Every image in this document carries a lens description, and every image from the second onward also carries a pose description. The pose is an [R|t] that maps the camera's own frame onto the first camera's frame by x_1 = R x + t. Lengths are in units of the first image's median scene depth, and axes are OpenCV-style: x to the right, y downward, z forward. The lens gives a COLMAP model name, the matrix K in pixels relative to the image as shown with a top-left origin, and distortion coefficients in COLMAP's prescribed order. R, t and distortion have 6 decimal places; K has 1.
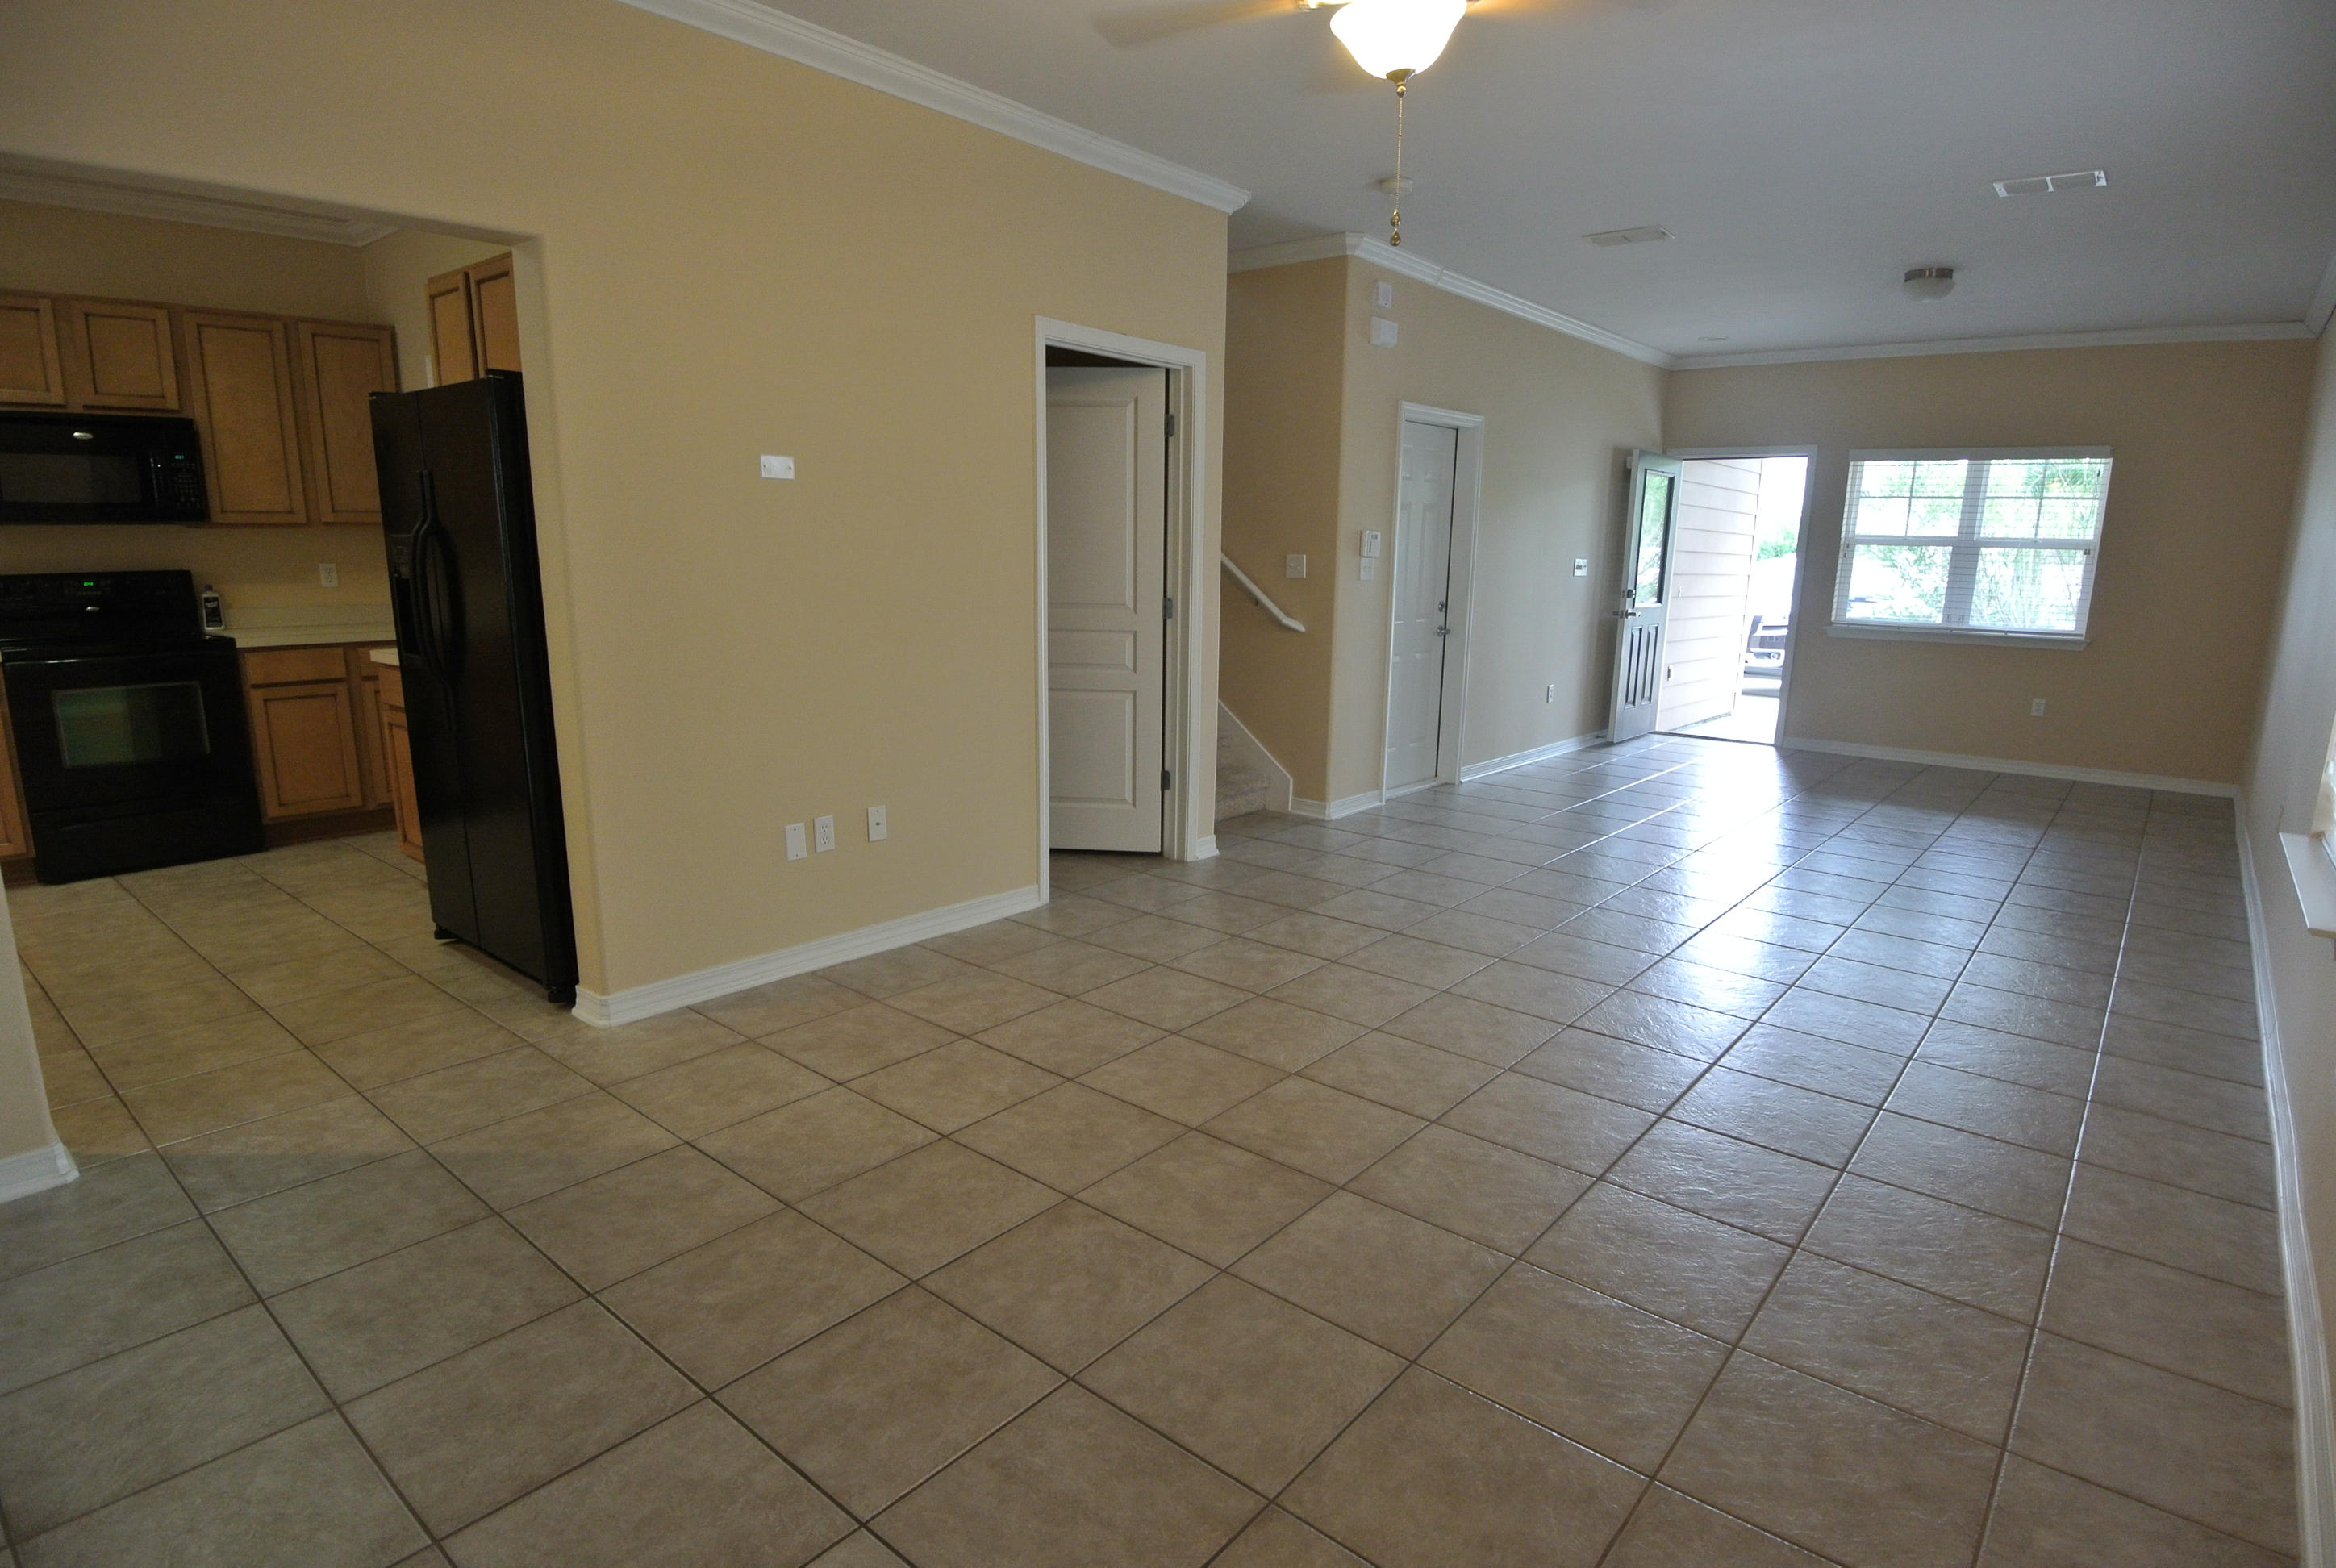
lens RADIAL K [[1231.4, 0, 1182.0], [0, 1231.4, 786.5], [0, 0, 1]] dist [-0.028094, -0.002879]
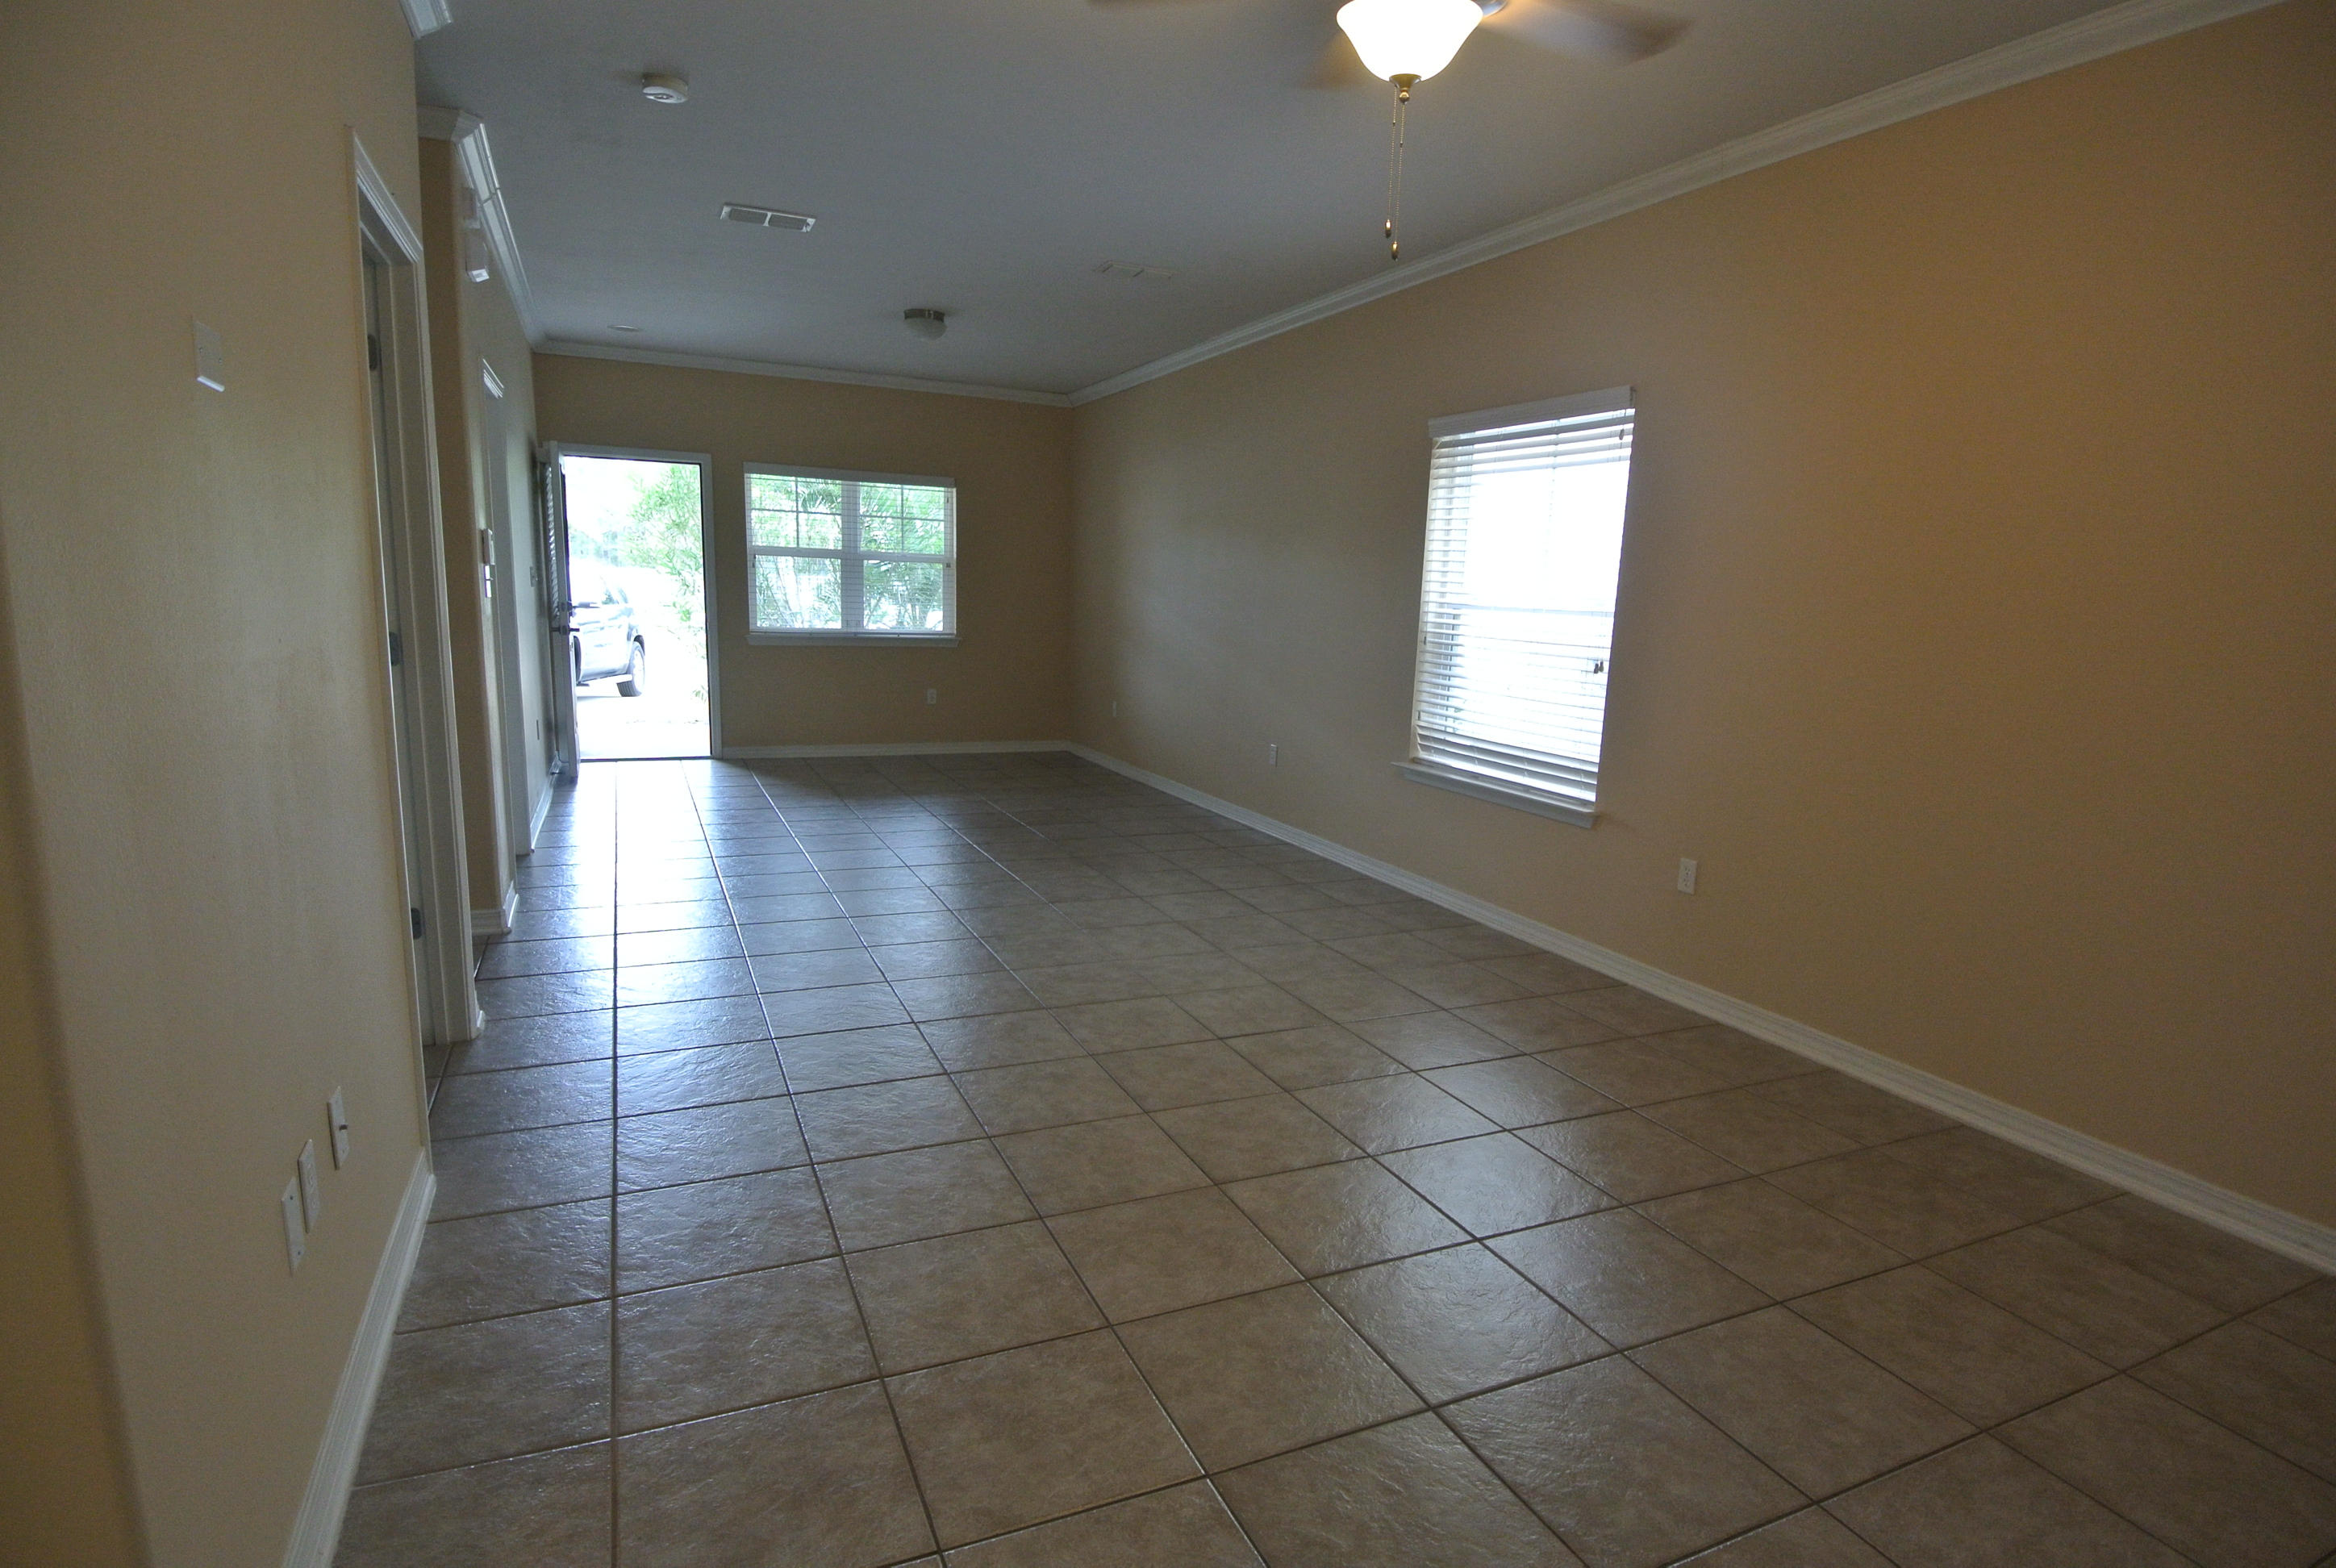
lens RADIAL K [[1231.4, 0, 1180.3], [0, 1231.4, 791.5], [0, 0, 1]] dist [-0.028094, -0.002879]
pose [[0.430387, -0.147892, 0.890447, -0.276745], [0.144239, 0.985078, 0.093893, -0.052143], [-0.891046, 0.088027, 0.445297, 0.264870]]
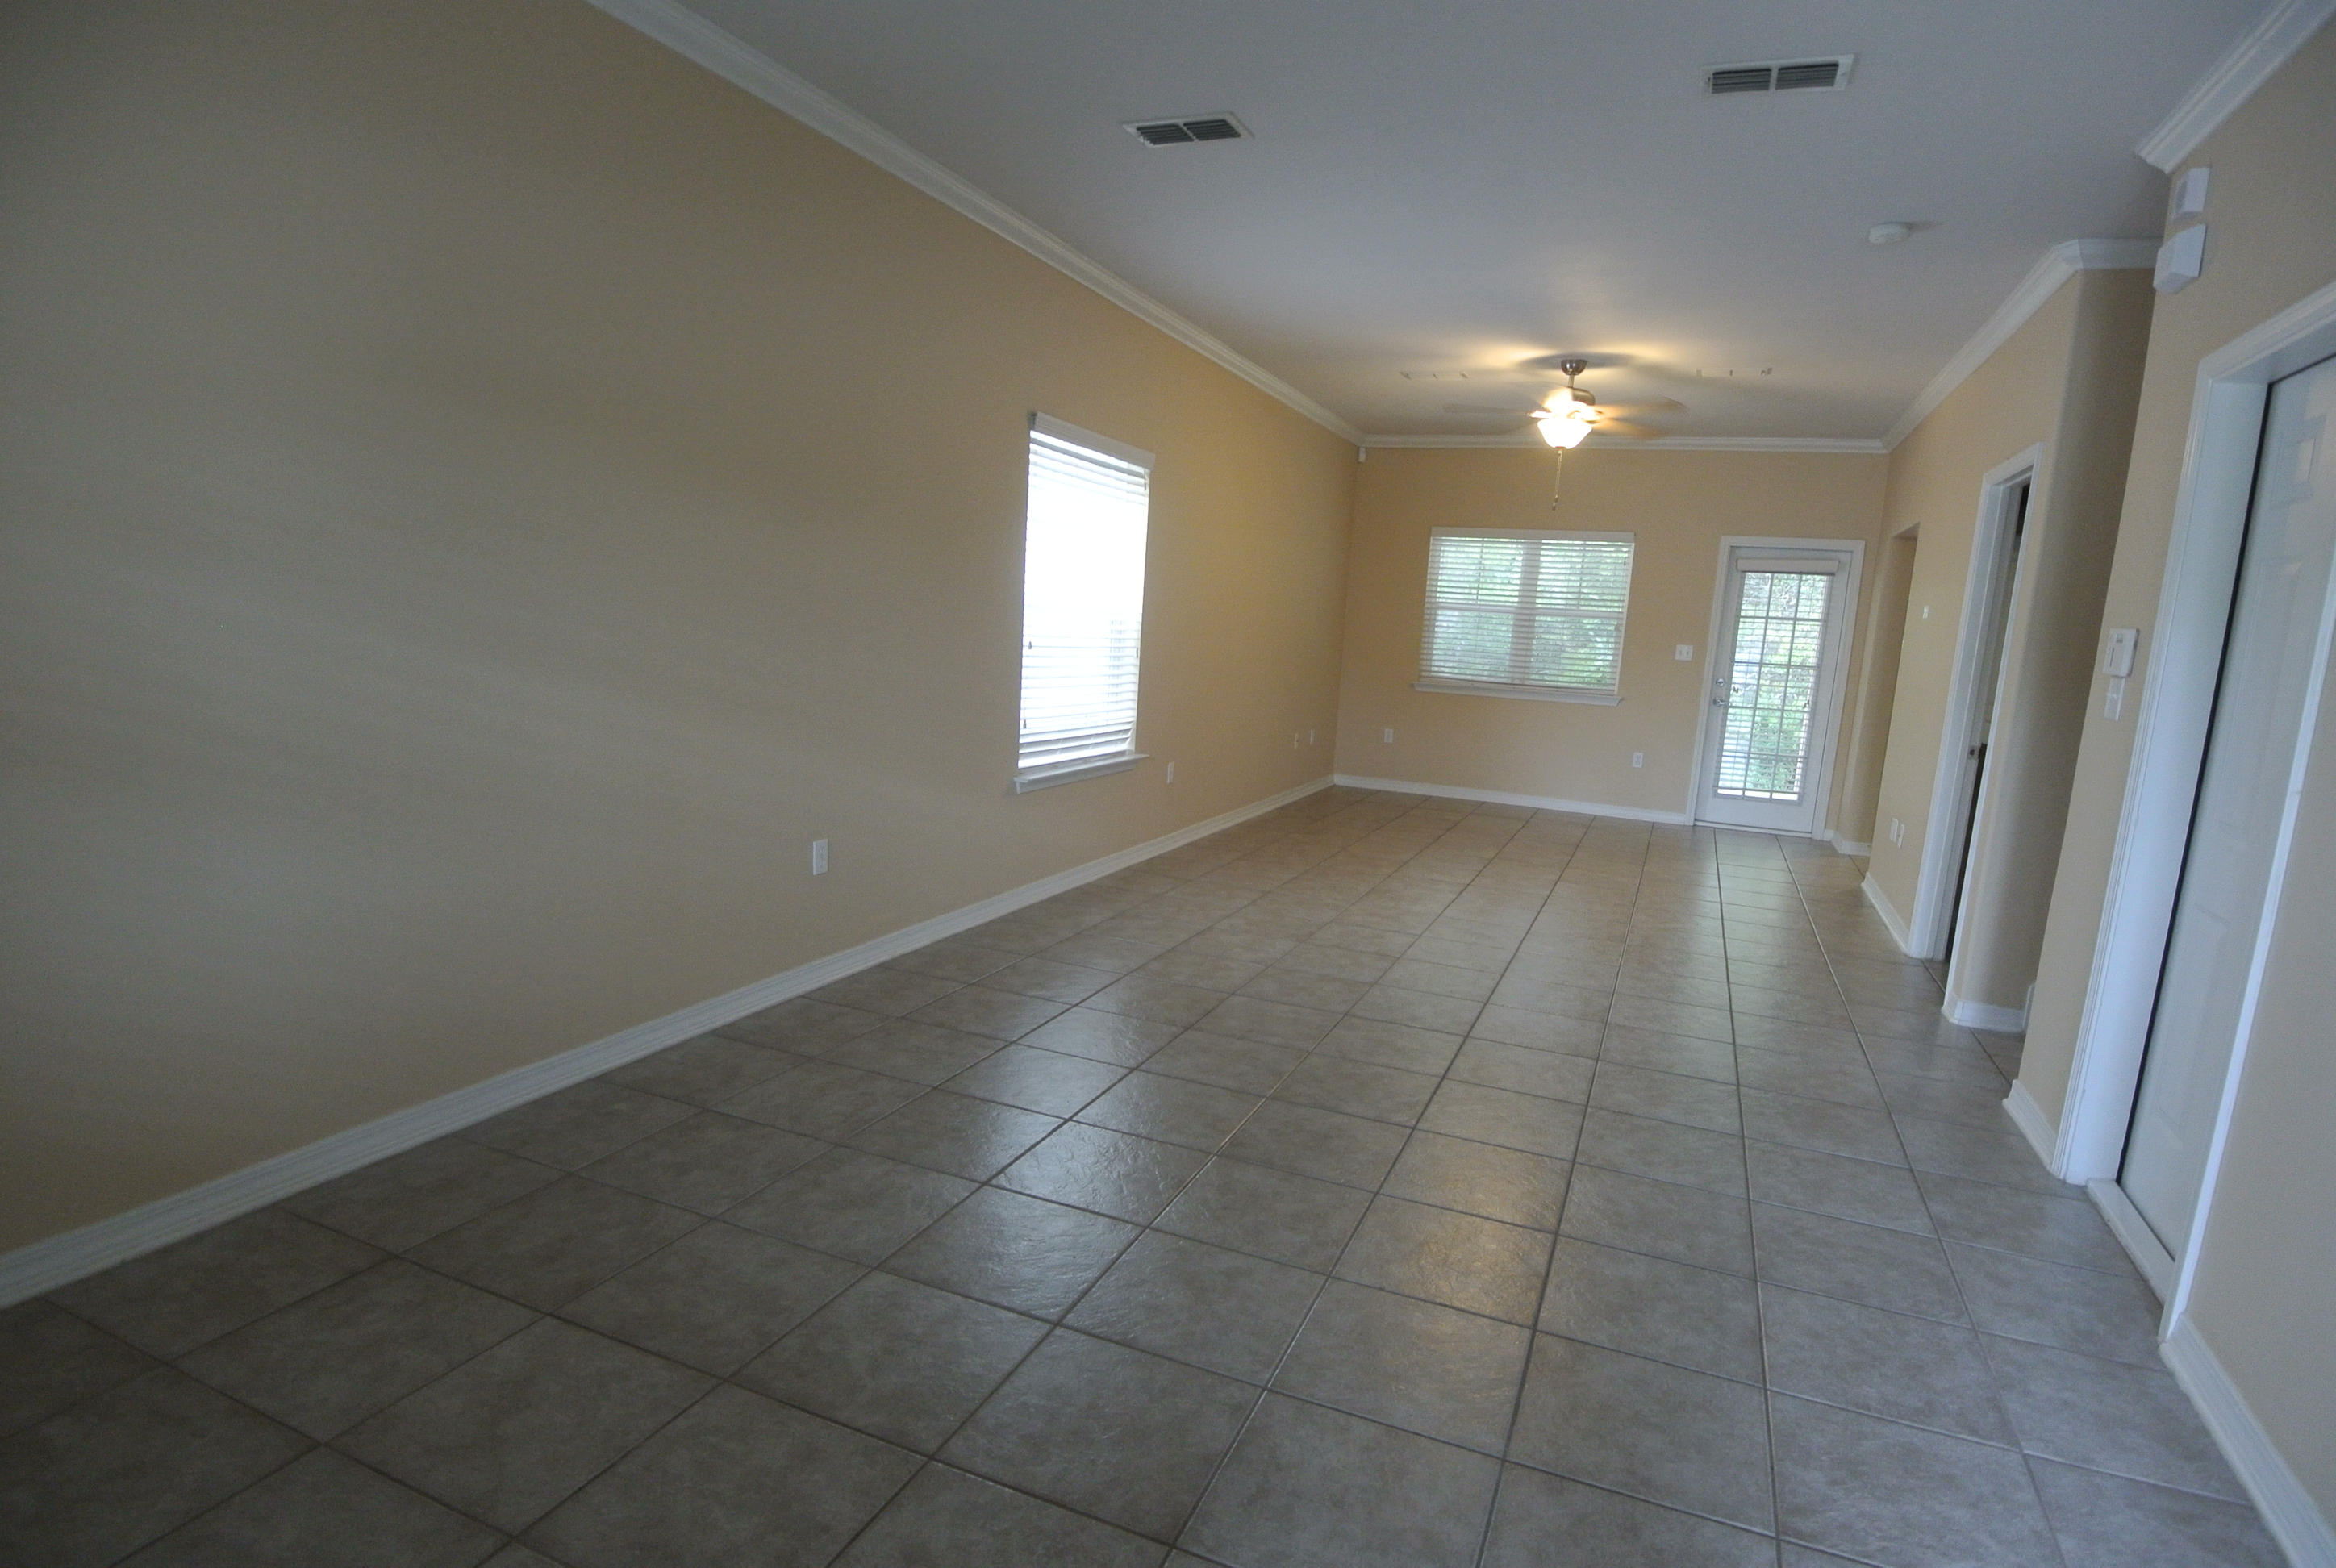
lens RADIAL K [[1231.4, 0, 1174.2], [0, 1231.4, 800.9], [0, 0, 1]] dist [-0.028094, -0.002879]
pose [[-0.953843, -0.024339, -0.299318, 0.562623], [-0.127169, 0.935670, 0.329166, -0.206326], [0.272052, 0.352036, -0.895577, 1.116866]]
